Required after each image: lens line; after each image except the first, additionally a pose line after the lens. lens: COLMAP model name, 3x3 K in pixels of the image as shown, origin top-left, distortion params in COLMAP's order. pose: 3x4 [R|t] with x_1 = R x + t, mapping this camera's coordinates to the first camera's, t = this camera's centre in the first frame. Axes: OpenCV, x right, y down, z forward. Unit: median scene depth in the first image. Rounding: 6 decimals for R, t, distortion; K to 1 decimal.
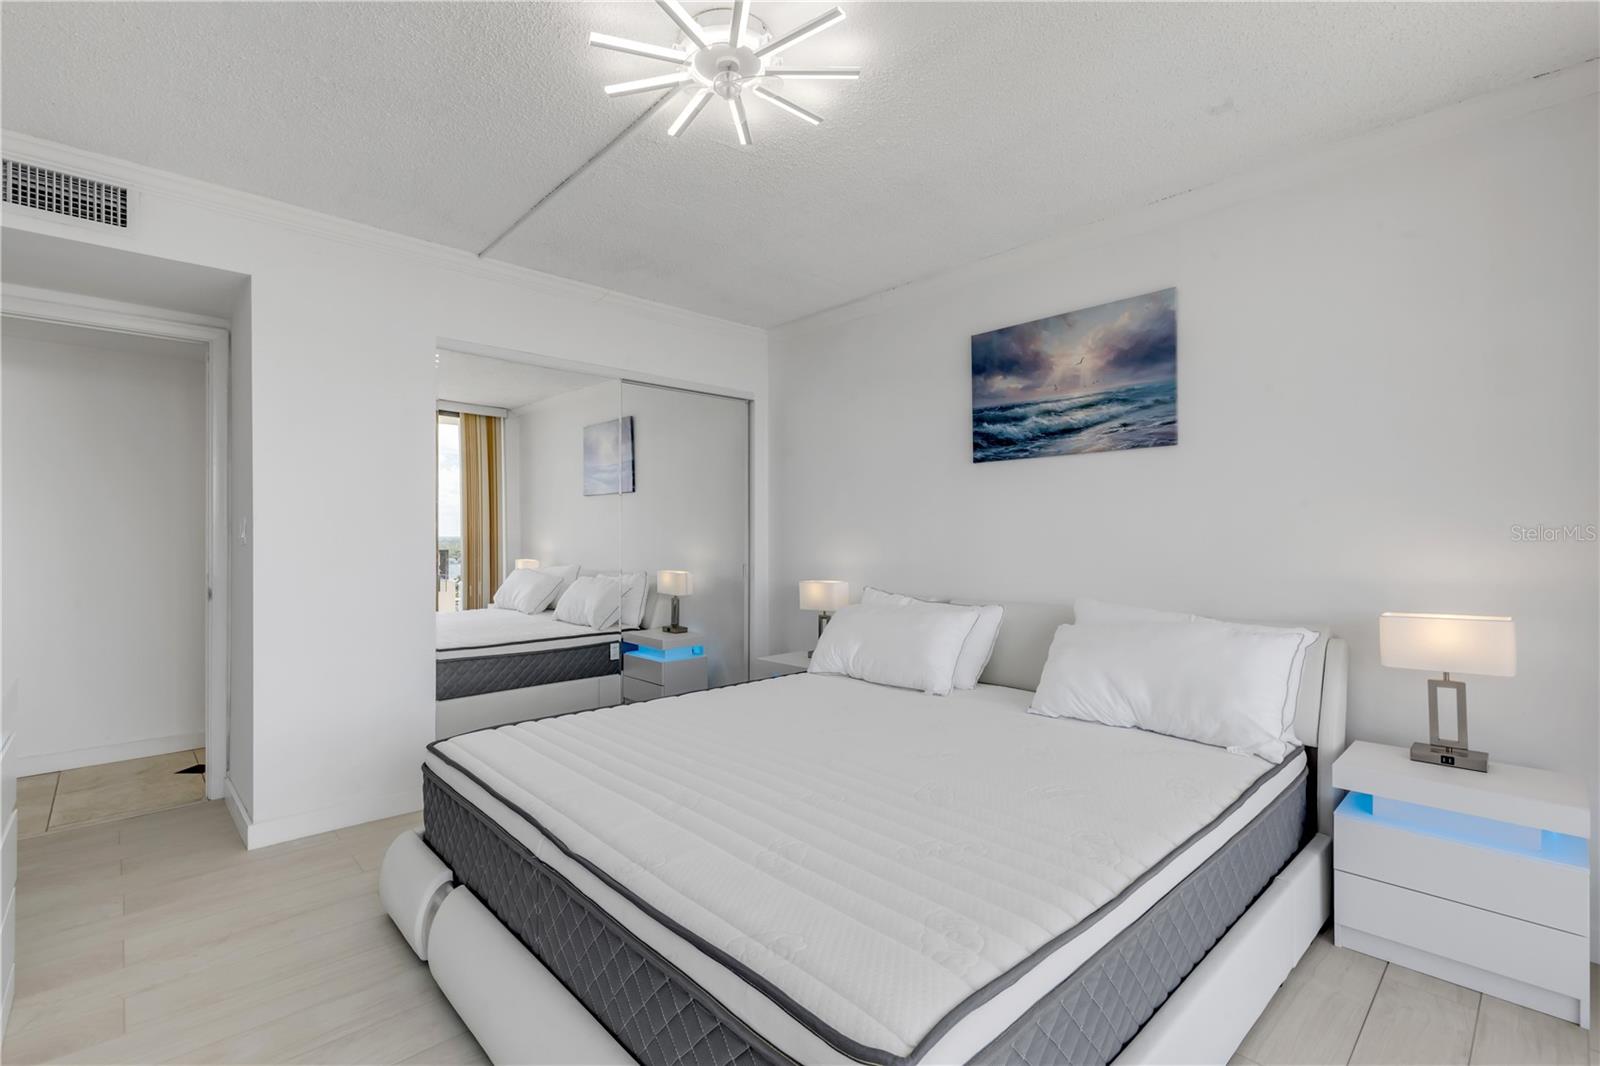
lens RADIAL K [[720.8, 0, 799.8], [0, 720.8, 521.7], [0, 0, 1]] dist [0.002649, 0.000064]
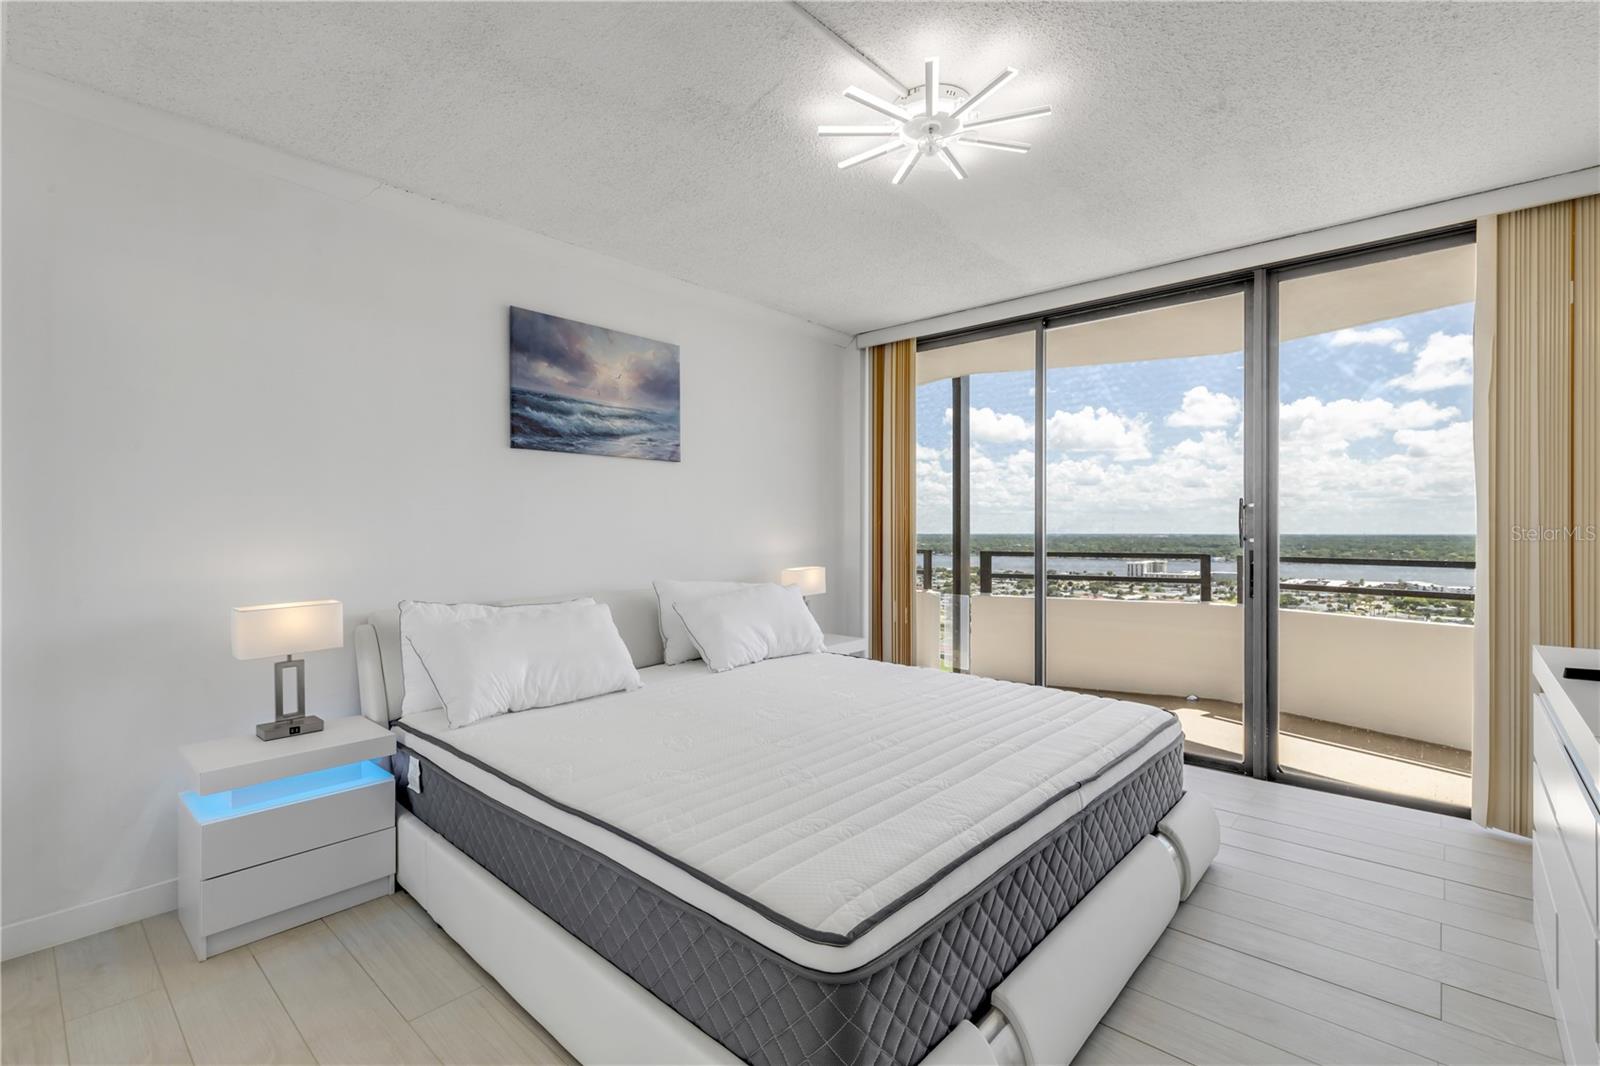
lens RADIAL K [[719.7, 0, 791.9], [0, 719.7, 533.9], [0, 0, 1]] dist [-0.001047, -0.000194]
pose [[-0.068998, 0.001373, 0.997616, -0.734648], [-0.017772, 0.999839, -0.002605, 0.024511], [-0.997459, -0.017909, -0.068962, 0.763876]]
